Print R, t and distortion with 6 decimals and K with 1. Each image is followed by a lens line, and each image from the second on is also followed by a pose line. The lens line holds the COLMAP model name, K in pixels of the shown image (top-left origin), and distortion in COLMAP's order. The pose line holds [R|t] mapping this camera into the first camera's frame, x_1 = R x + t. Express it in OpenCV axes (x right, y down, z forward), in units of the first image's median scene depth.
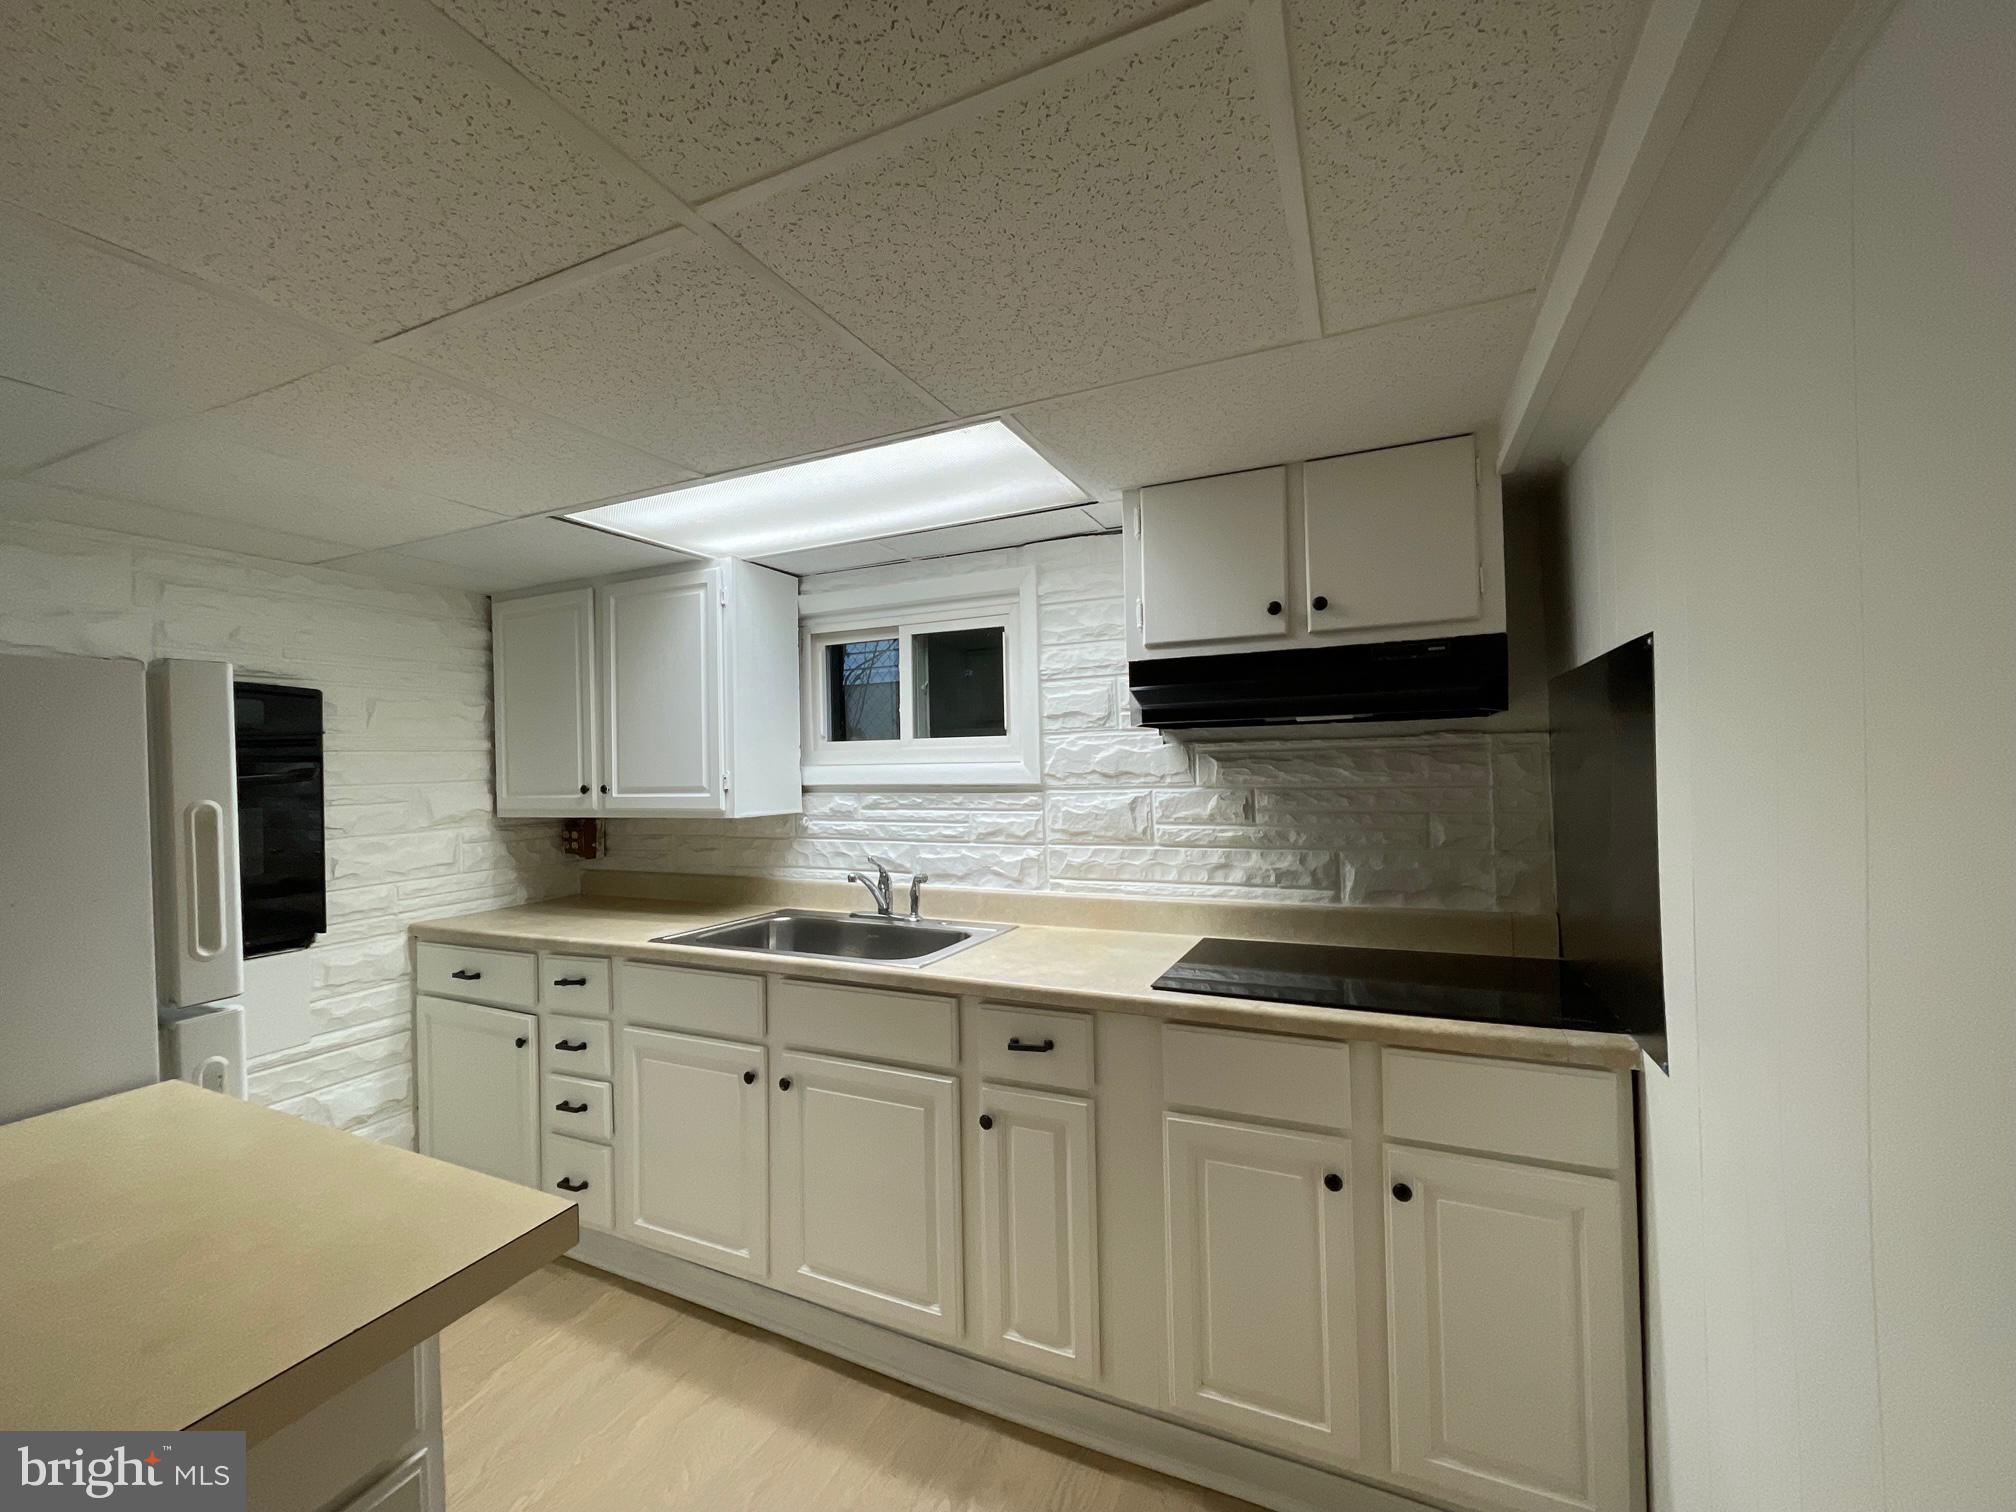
lens RADIAL K [[811.7, 0, 1008.0], [0, 811.7, 756.0], [0, 0, 1]] dist [0.006366, -0.004576]
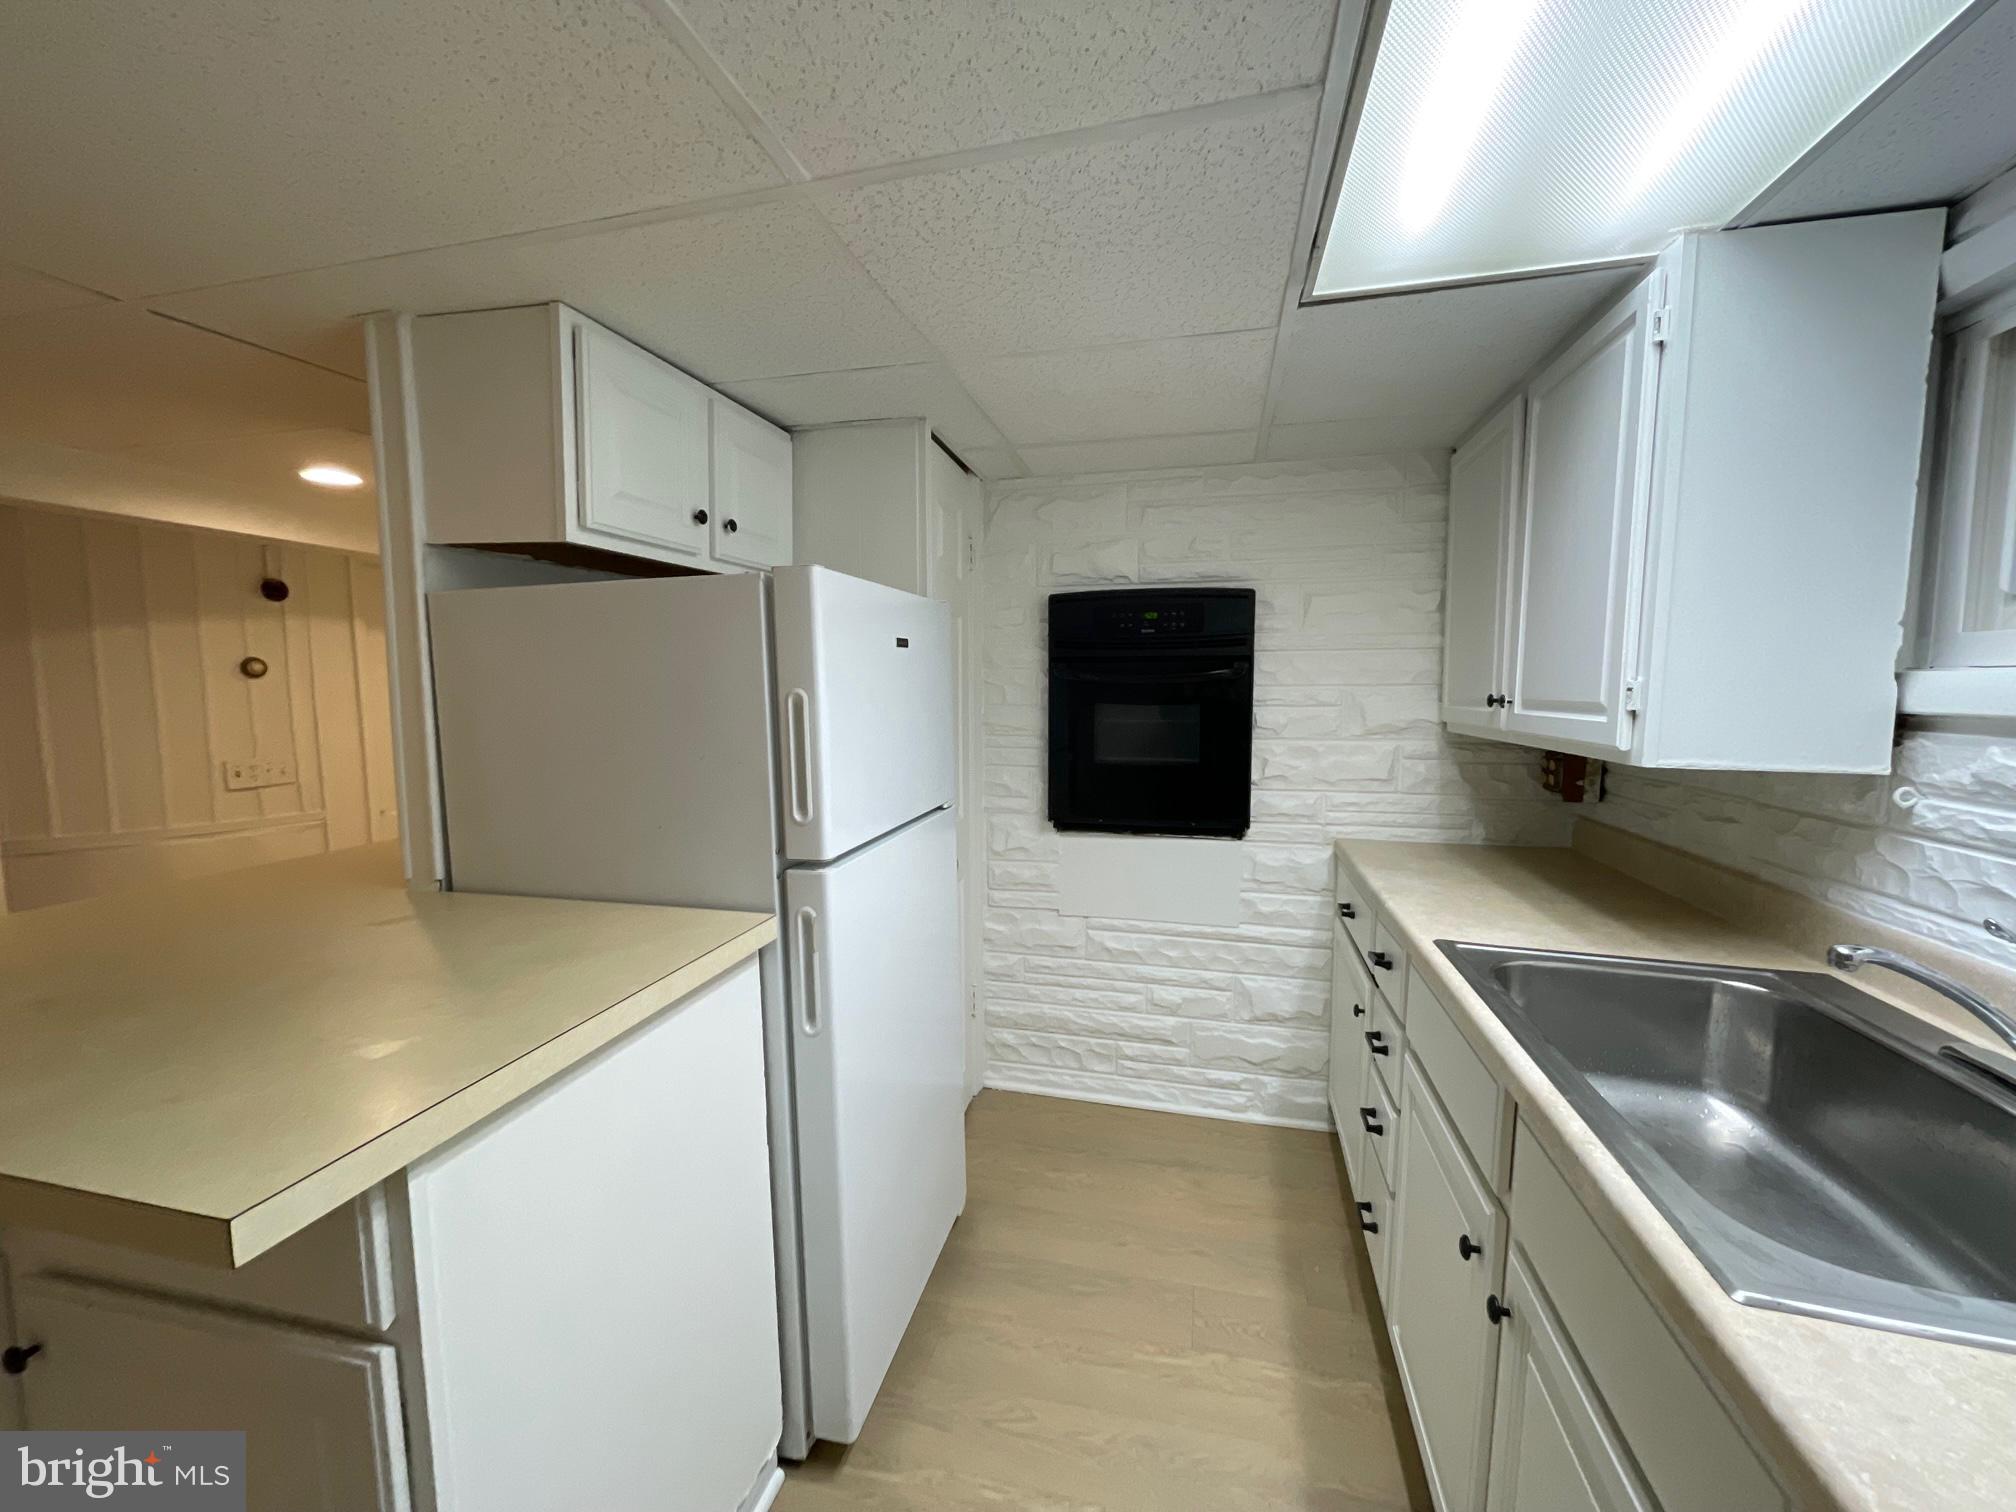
lens RADIAL K [[811.7, 0, 1008.0], [0, 811.7, 756.0], [0, 0, 1]] dist [0.006366, -0.004576]
pose [[0.177469, 0.109326, -0.978035, 0.110819], [0.003923, 0.993724, 0.111792, 0.011189], [0.984119, -0.023676, 0.175926, 0.578900]]
